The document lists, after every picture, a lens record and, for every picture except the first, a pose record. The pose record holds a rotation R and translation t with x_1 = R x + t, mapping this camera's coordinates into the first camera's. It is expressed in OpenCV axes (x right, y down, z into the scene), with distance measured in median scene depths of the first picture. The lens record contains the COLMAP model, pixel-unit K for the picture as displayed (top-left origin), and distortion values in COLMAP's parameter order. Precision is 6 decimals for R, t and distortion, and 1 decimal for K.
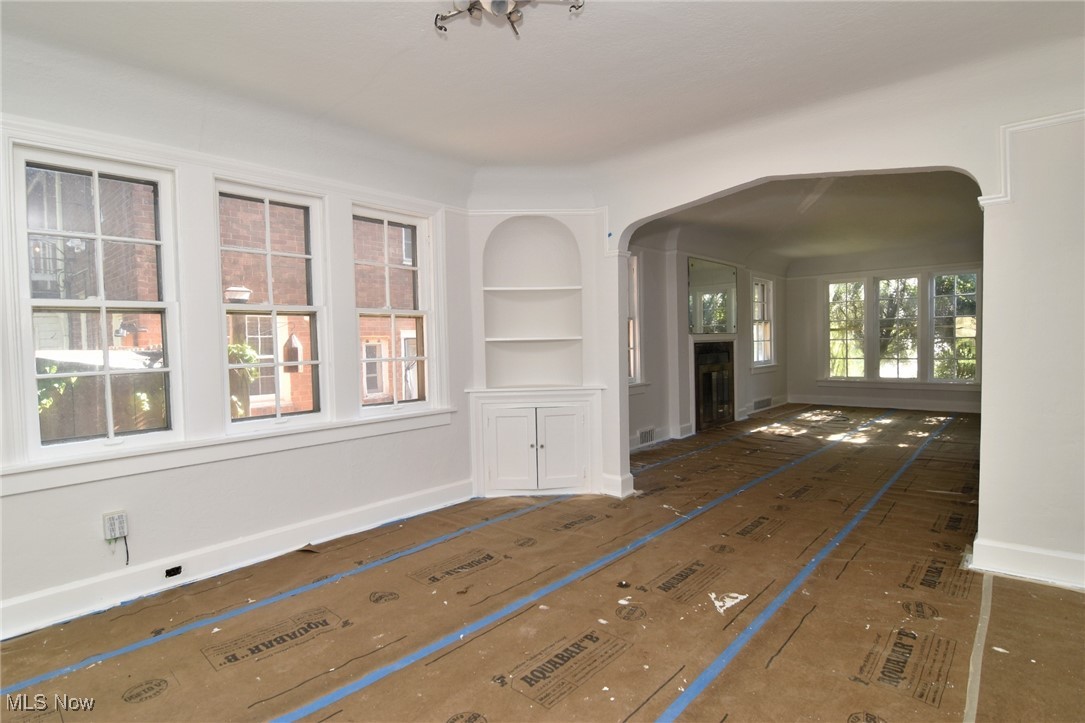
lens RADIAL K [[567.3, 0, 542.5], [0, 567.3, 361.5], [0, 0, 1]] dist [0.000655, -0.000216]
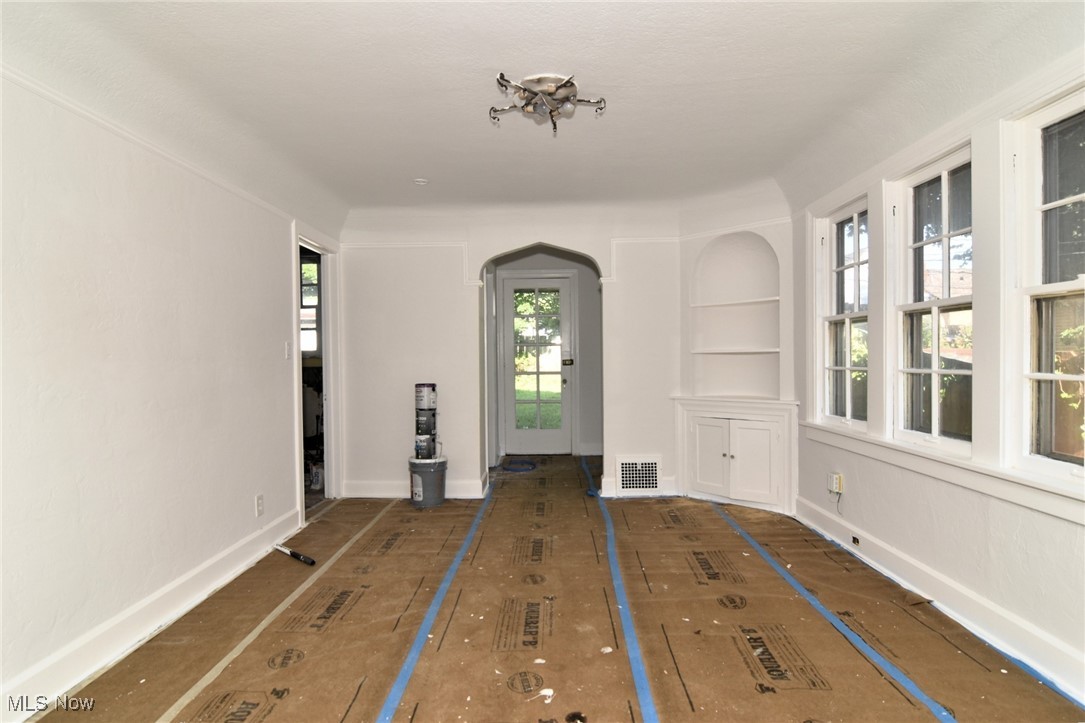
lens RADIAL K [[567.3, 0, 542.5], [0, 567.3, 361.5], [0, 0, 1]] dist [0.000655, -0.000216]
pose [[-0.762816, 0.038265, -0.645482, 0.661195], [0.007097, 0.998683, 0.050816, -0.072692], [0.646576, 0.034182, -0.762083, 1.643880]]
